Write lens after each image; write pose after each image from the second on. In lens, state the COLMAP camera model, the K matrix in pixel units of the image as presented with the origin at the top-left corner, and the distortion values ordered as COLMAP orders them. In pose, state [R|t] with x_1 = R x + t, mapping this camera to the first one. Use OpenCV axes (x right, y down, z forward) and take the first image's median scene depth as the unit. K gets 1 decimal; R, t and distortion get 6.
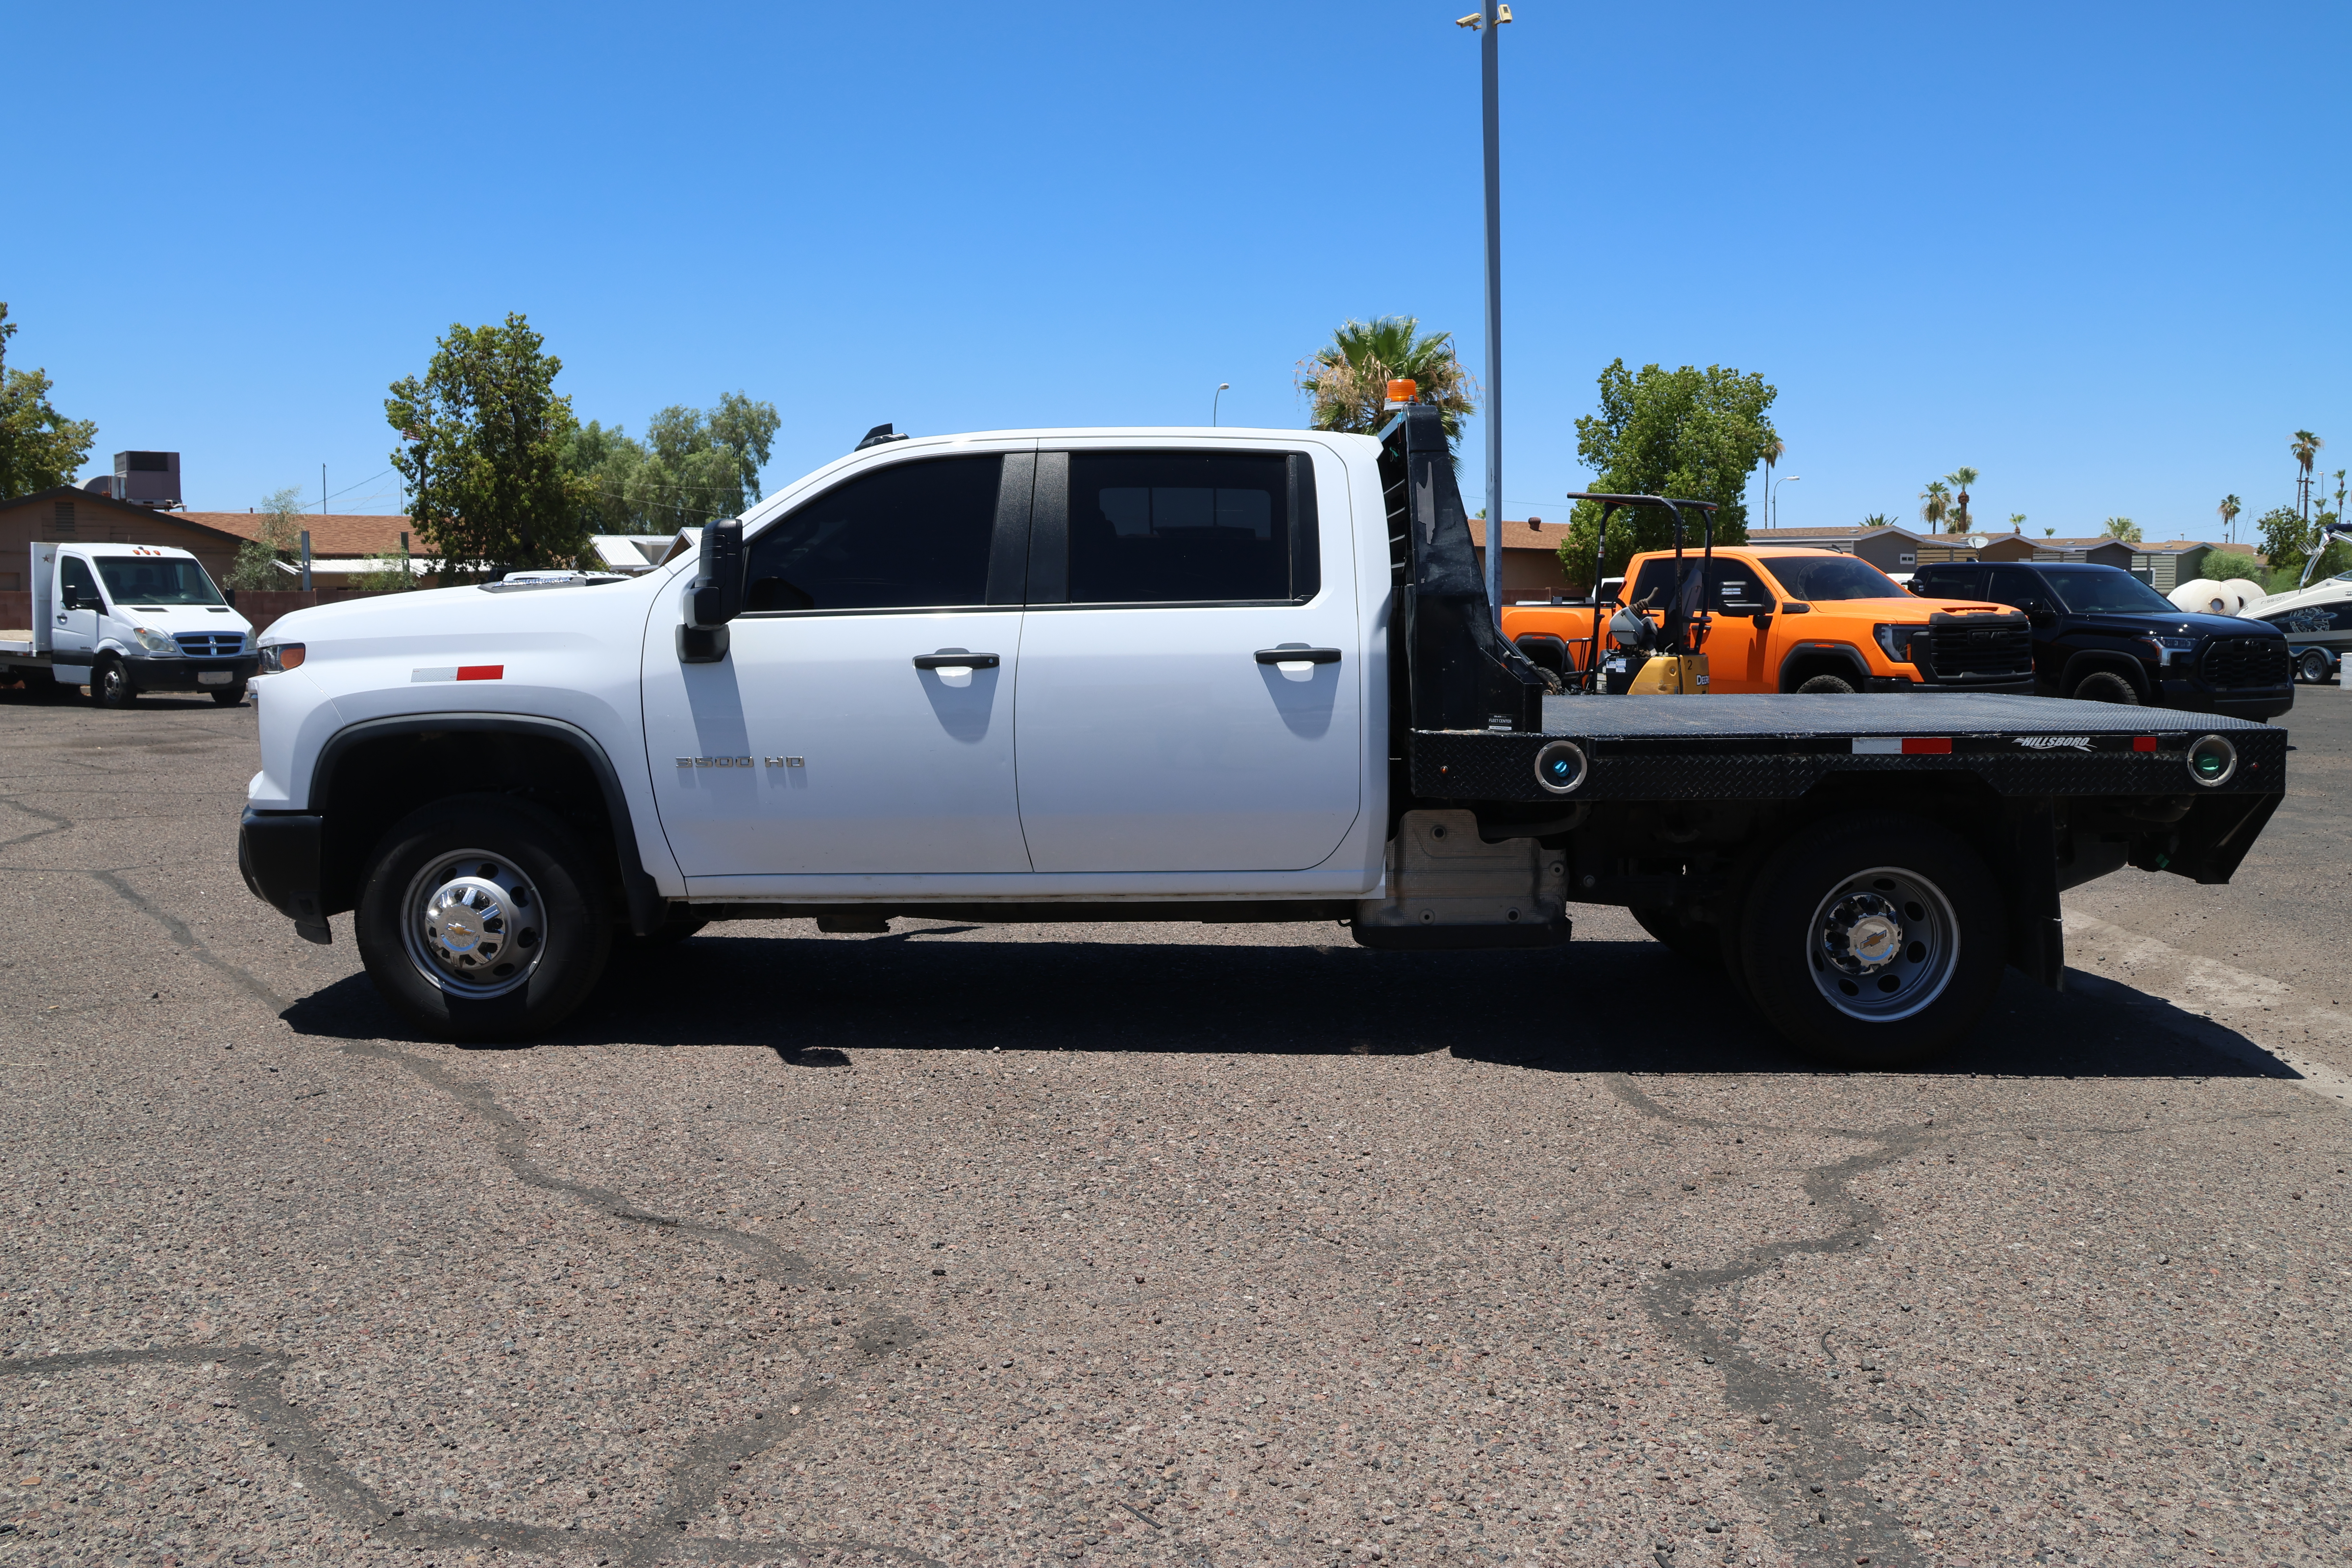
lens RADIAL K [[1983.7, 0, 1172.3], [0, 1983.7, 719.6], [0, 0, 1]] dist [-0.102450, 0.016037]
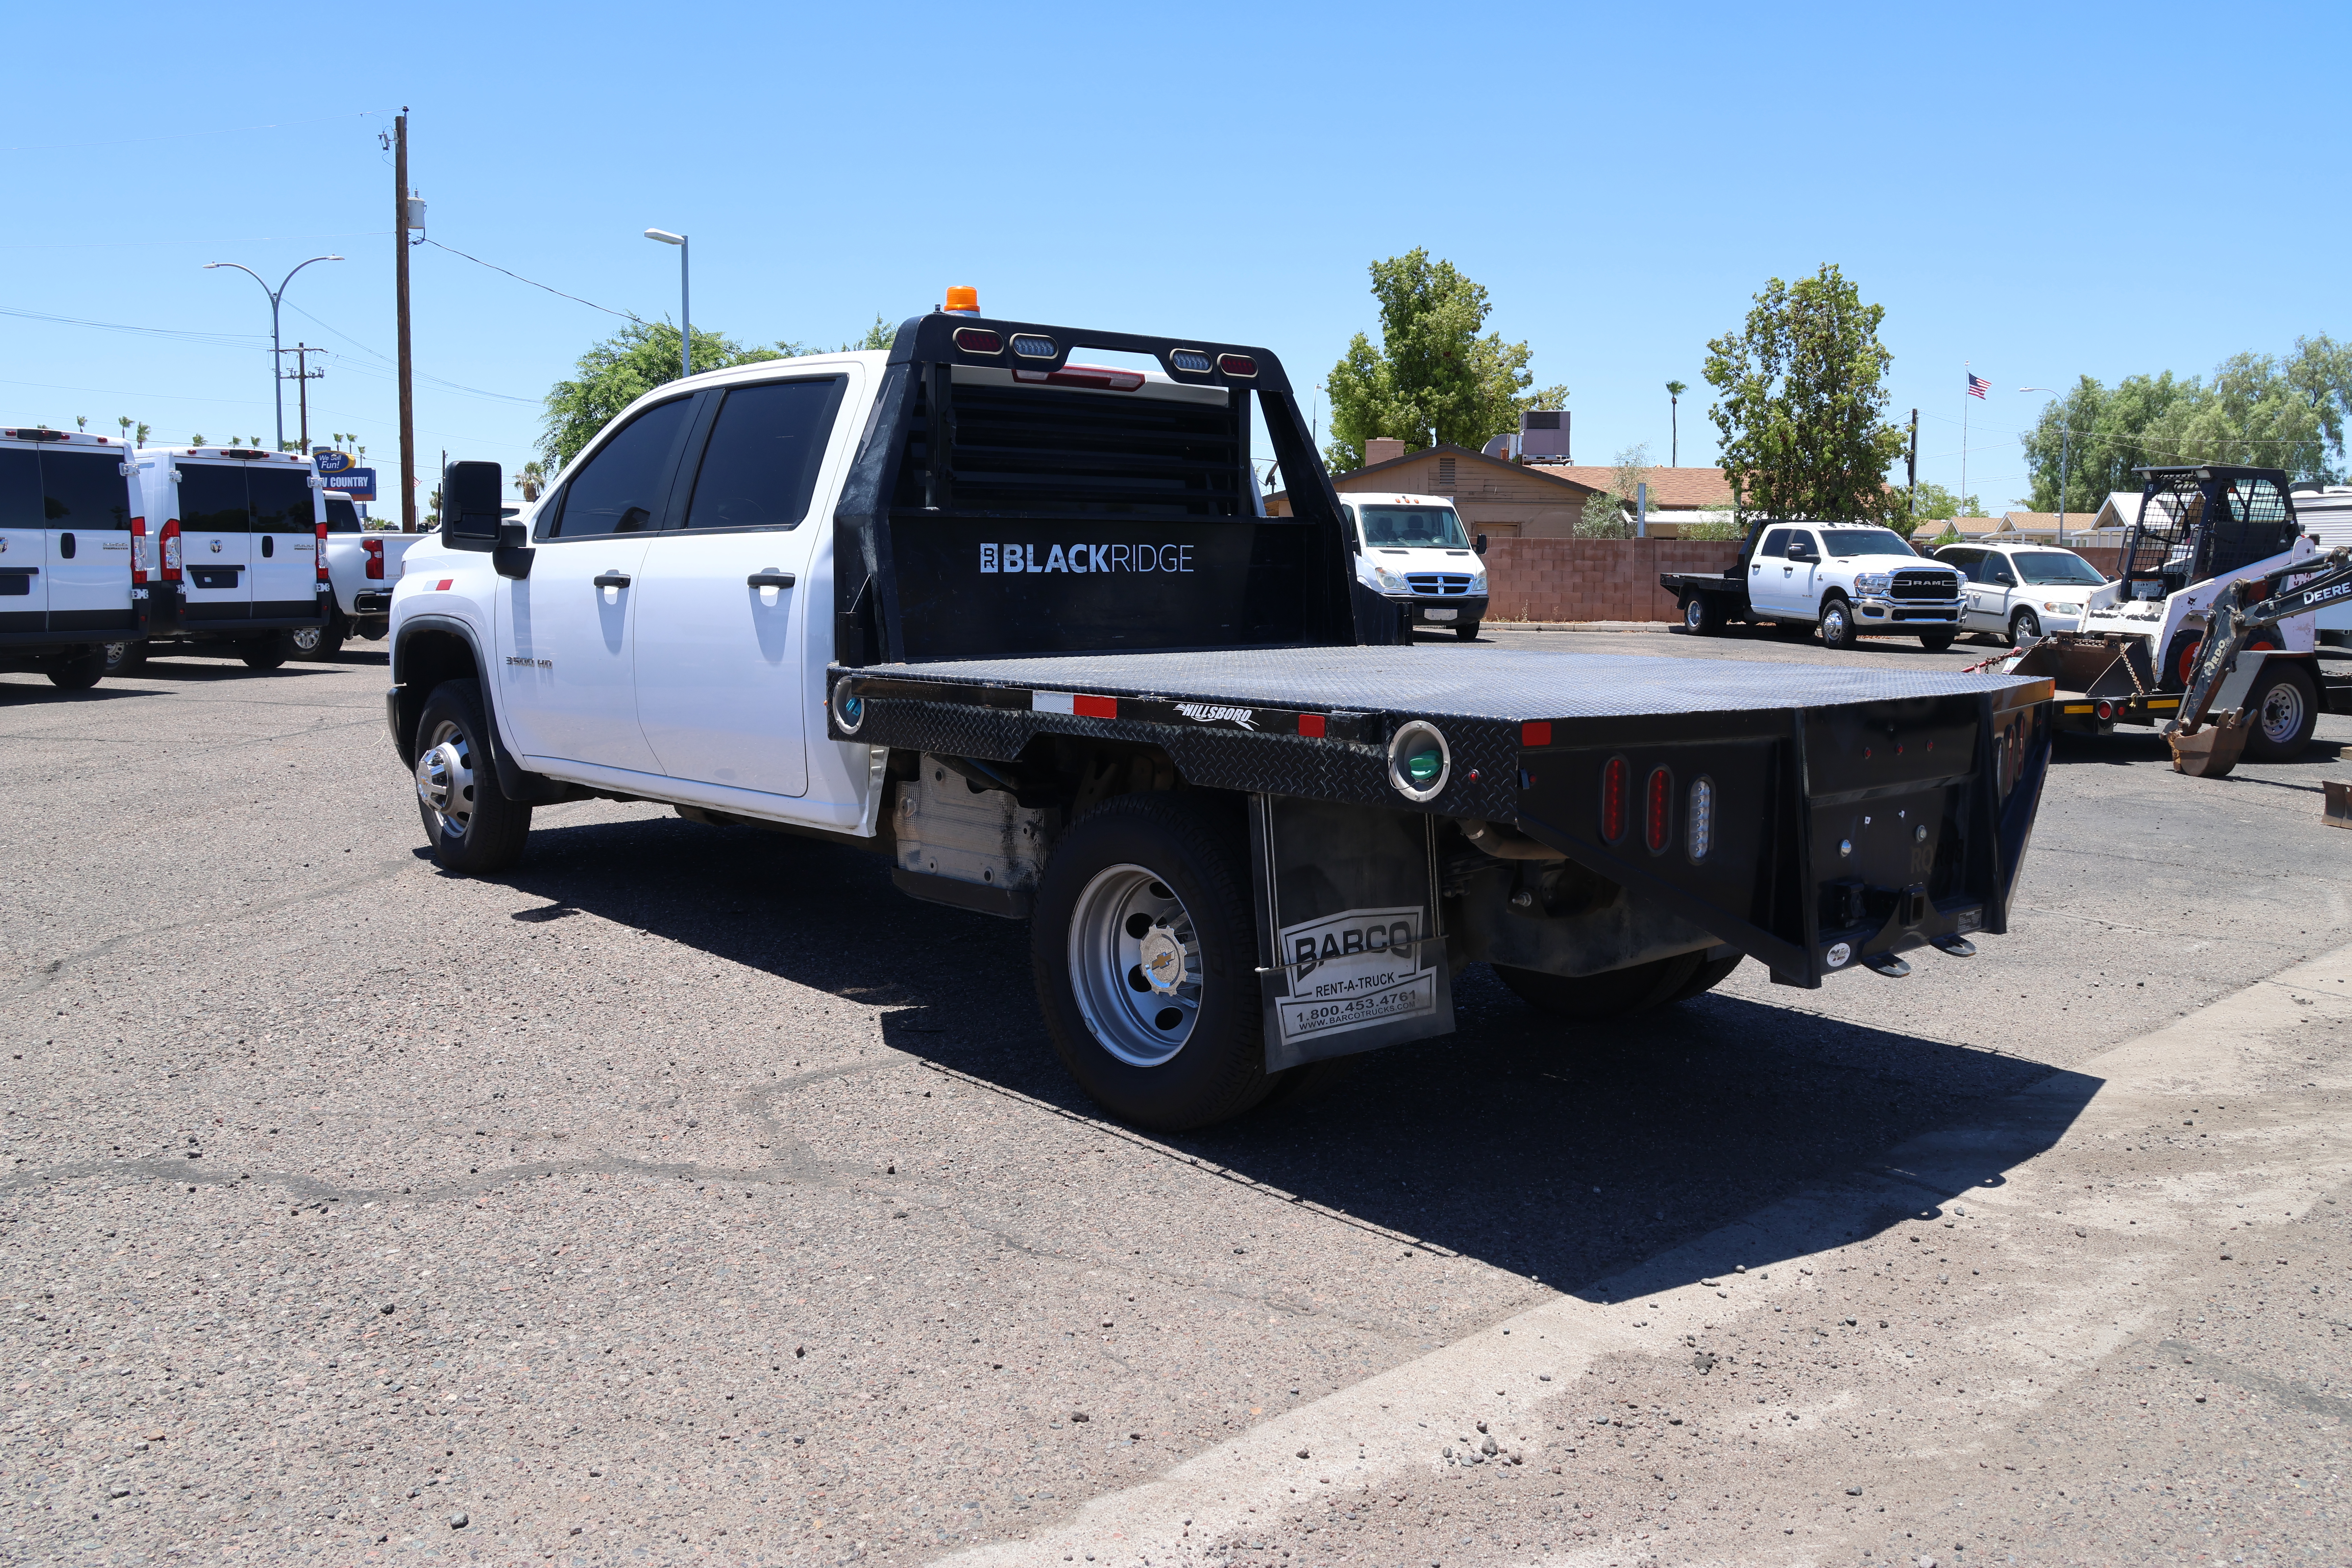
lens RADIAL K [[1969.7, 0, 1185.1], [0, 1969.7, 782.6], [0, 0, 1]] dist [-0.160759, 0.135674]
pose [[0.694318, 0.091042, -0.713887, 0.157338], [-0.051971, 0.995719, 0.076437, -0.002880], [0.717790, -0.015971, 0.696077, 0.080220]]
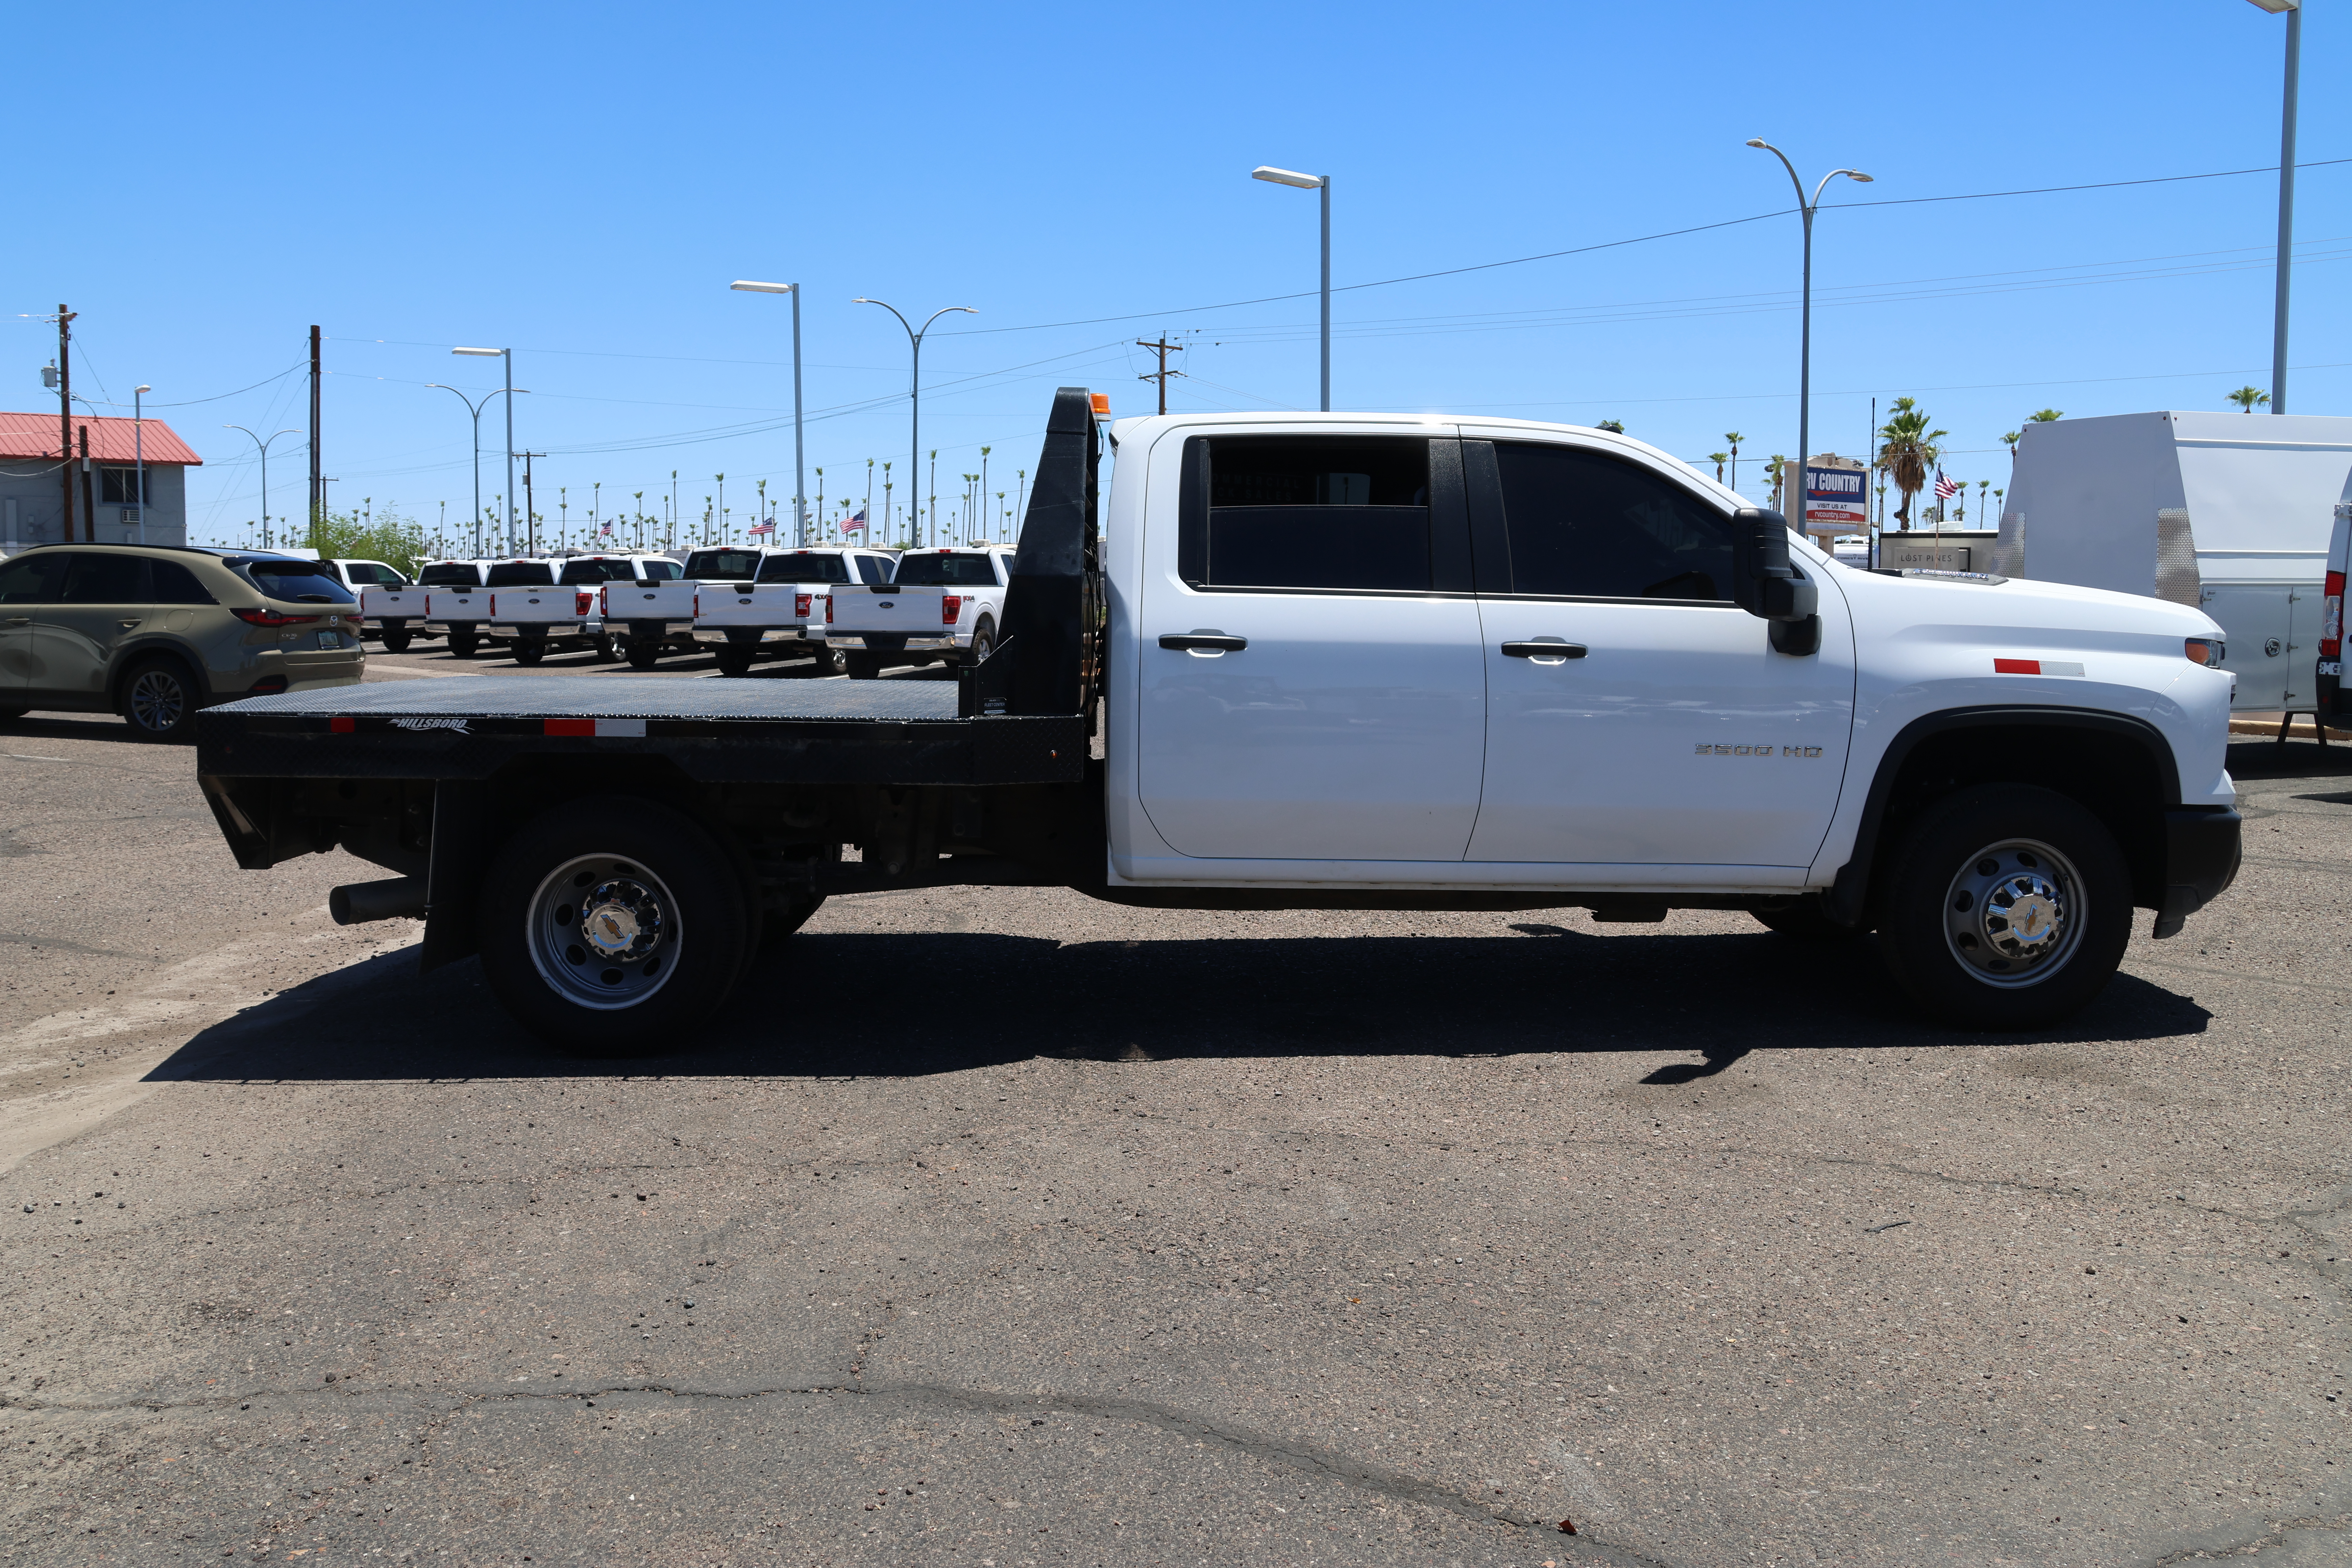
lens RADIAL K [[1970.1, 0, 1176.0], [0, 1970.1, 784.0], [0, 0, 1]] dist [-0.156938, 0.135759]
pose [[-0.998674, -0.000481, -0.051471, 0.024931], [-0.008357, 0.988204, 0.152912, -0.019457], [0.050791, 0.153140, -0.986898, 0.346652]]
